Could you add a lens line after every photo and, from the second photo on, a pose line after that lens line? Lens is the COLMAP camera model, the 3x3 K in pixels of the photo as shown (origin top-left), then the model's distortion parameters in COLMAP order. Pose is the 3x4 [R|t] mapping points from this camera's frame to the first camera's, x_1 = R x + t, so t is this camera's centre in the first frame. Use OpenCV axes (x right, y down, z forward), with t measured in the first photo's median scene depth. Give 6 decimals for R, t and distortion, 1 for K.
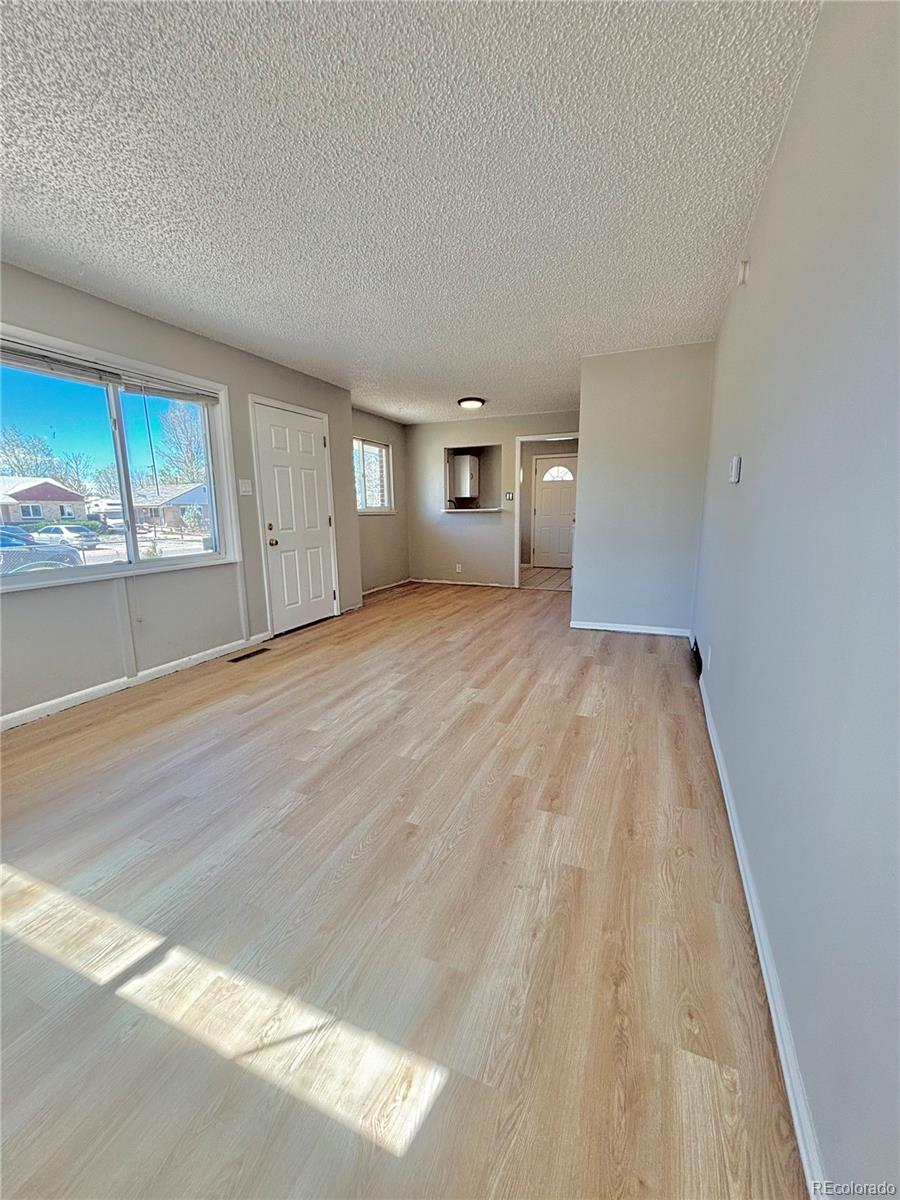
lens RADIAL K [[484.2, 0, 452.3], [0, 484.2, 597.1], [0, 0, 1]] dist [-0.001131, -0.000112]
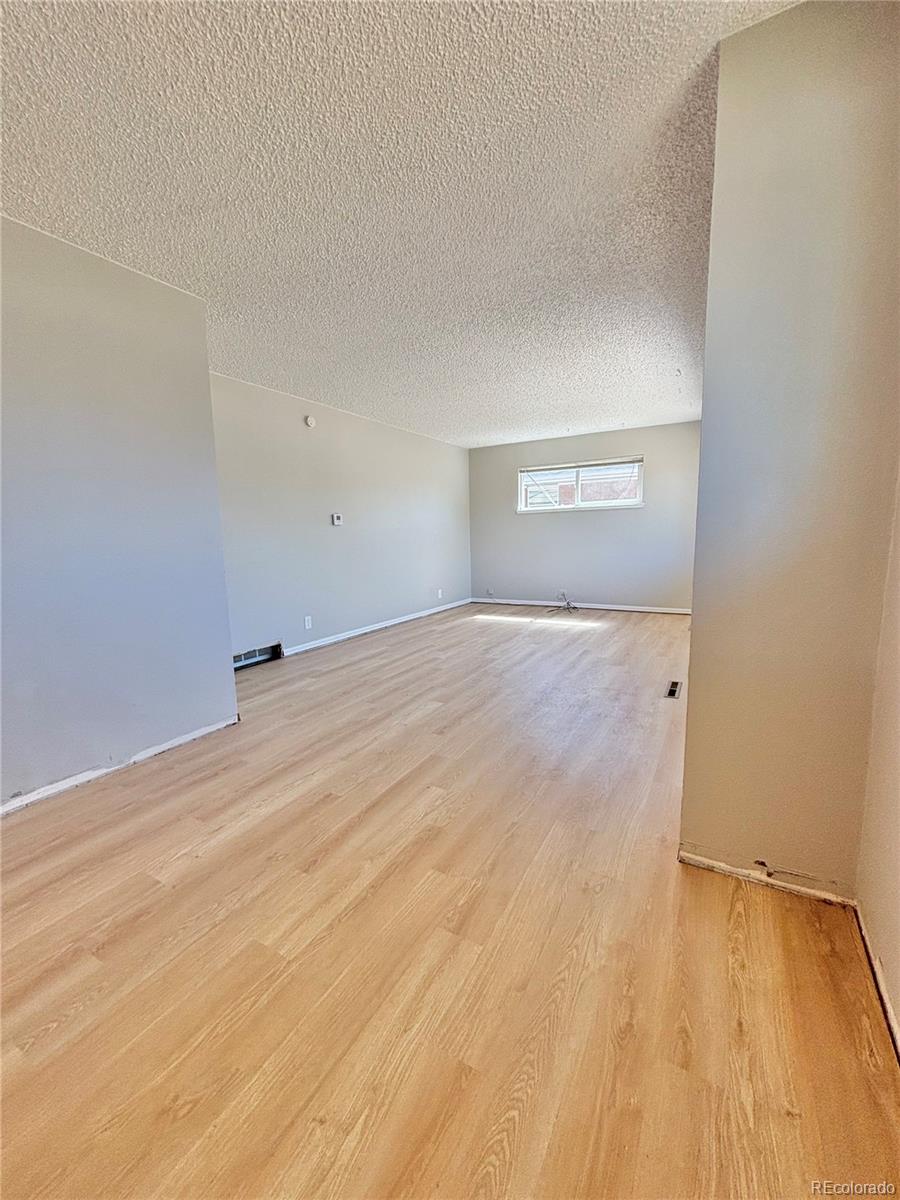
lens RADIAL K [[484.2, 0, 452.0], [0, 484.2, 594.2], [0, 0, 1]] dist [-0.001131, -0.000112]
pose [[-0.992546, 0.021623, 0.119940, -0.155802], [0.056447, 0.953776, 0.295169, -0.376984], [-0.108014, 0.299739, -0.947887, 2.135587]]
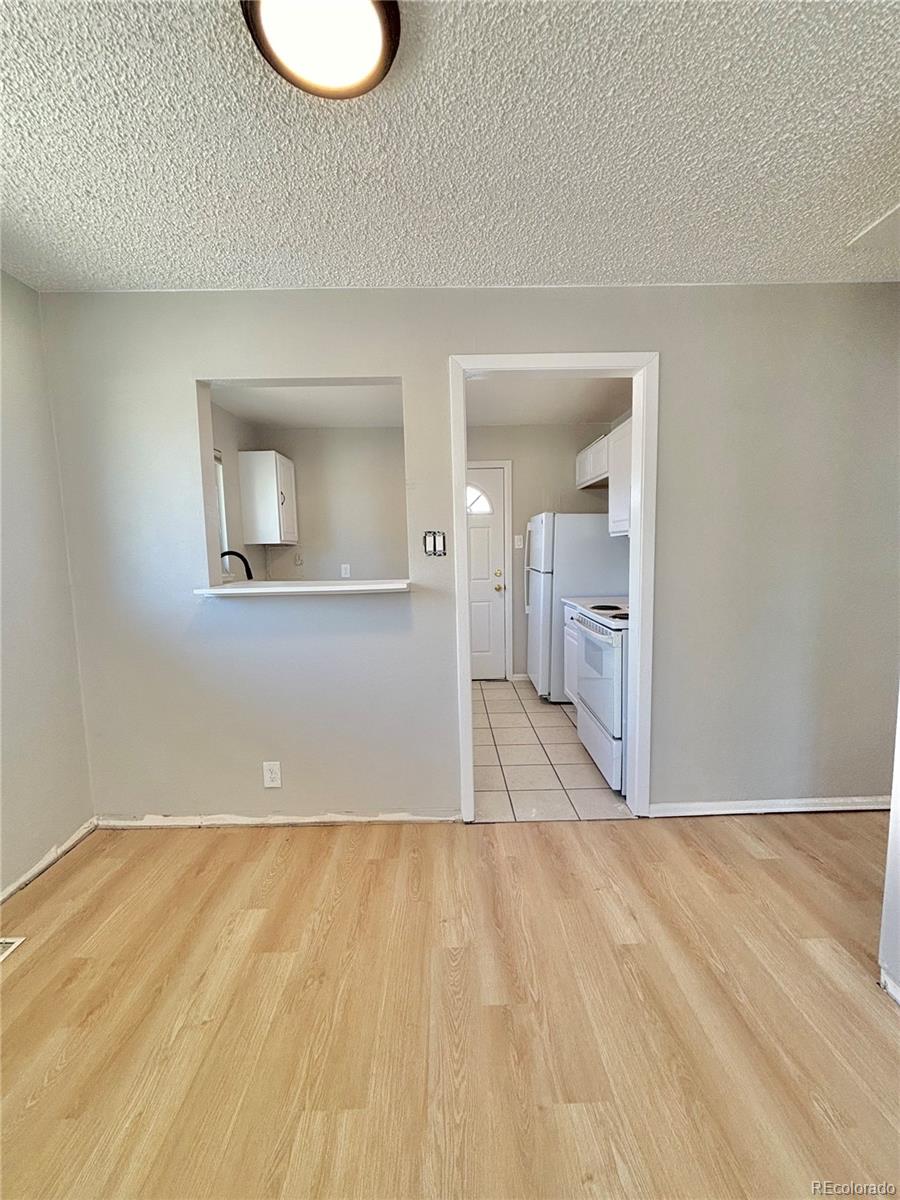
lens RADIAL K [[484.2, 0, 451.5], [0, 484.2, 598.6], [0, 0, 1]] dist [-0.001131, -0.000112]
pose [[0.913451, -0.045167, 0.404434, -0.000054], [0.078769, 0.994651, -0.066825, -0.313853], [-0.399252, 0.092899, 0.912123, 1.490109]]
